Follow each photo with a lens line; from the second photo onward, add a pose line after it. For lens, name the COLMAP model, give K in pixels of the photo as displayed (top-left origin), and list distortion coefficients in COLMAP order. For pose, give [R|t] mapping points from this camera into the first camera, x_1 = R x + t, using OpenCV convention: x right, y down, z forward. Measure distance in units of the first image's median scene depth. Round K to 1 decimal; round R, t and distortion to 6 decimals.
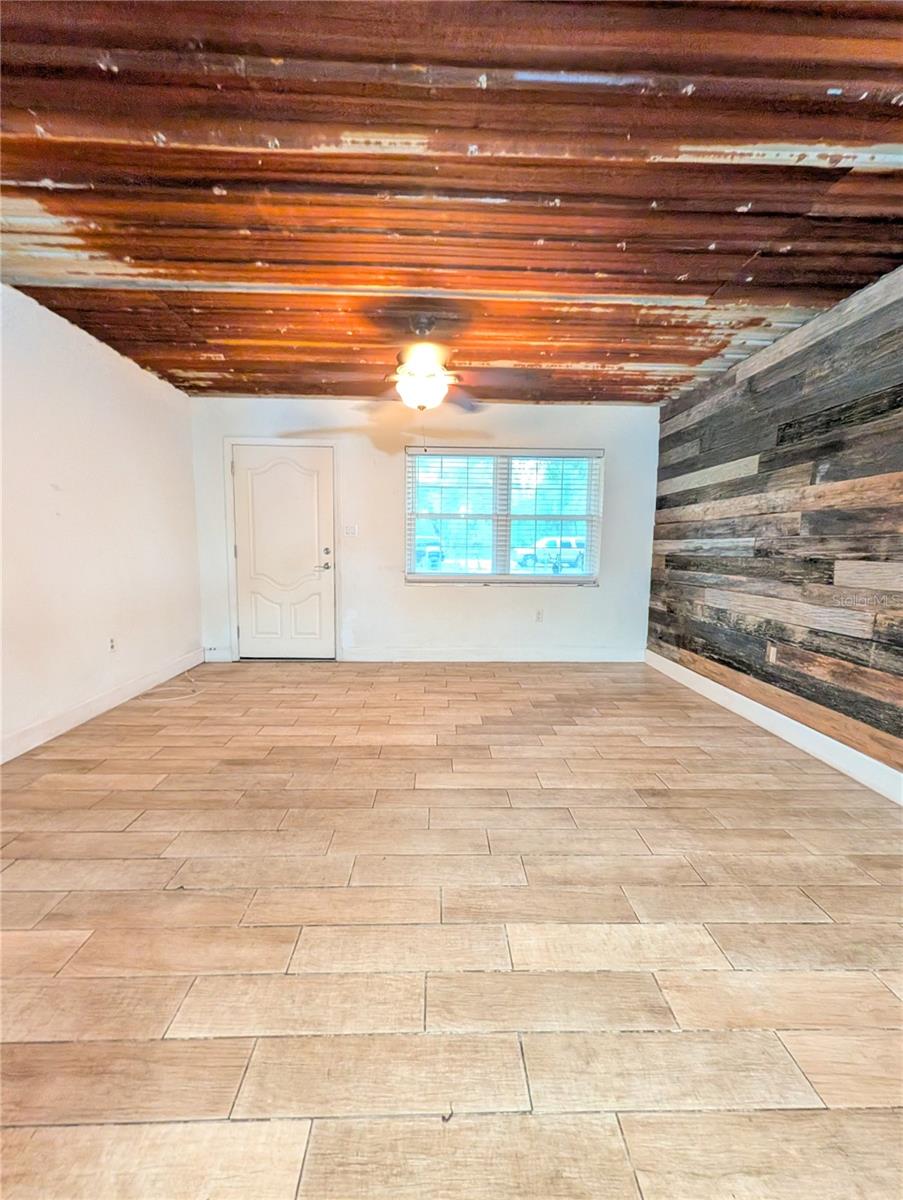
lens RADIAL K [[460.2, 0, 442.0], [0, 460.2, 599.8], [0, 0, 1]] dist [-0.002889, 0.000951]
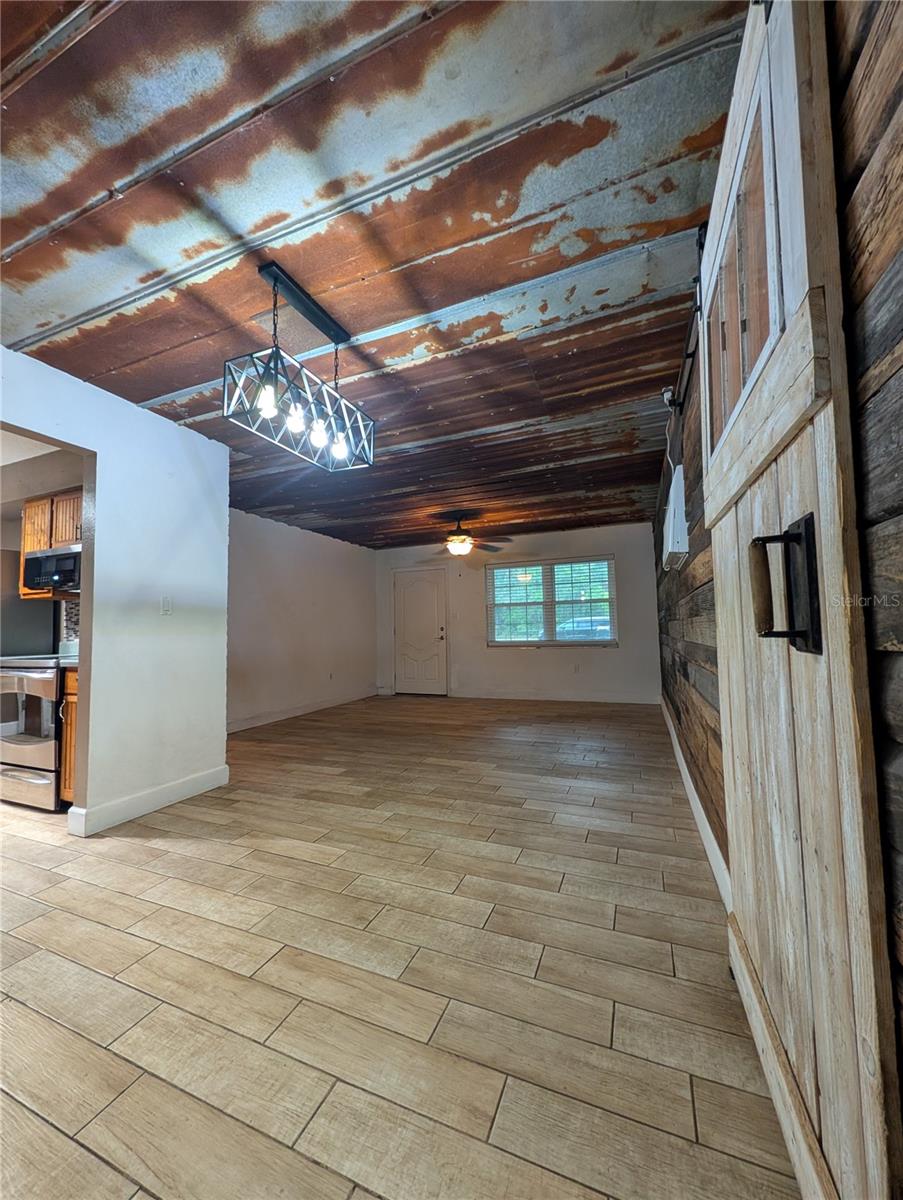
lens RADIAL K [[460.2, 0, 452.1], [0, 460.2, 600.9], [0, 0, 1]] dist [-0.002889, 0.000951]
pose [[0.912924, -0.057646, -0.404038, 0.519981], [-0.015328, 0.984434, -0.175087, 0.096458], [0.407842, 0.166034, 0.897830, -0.567495]]
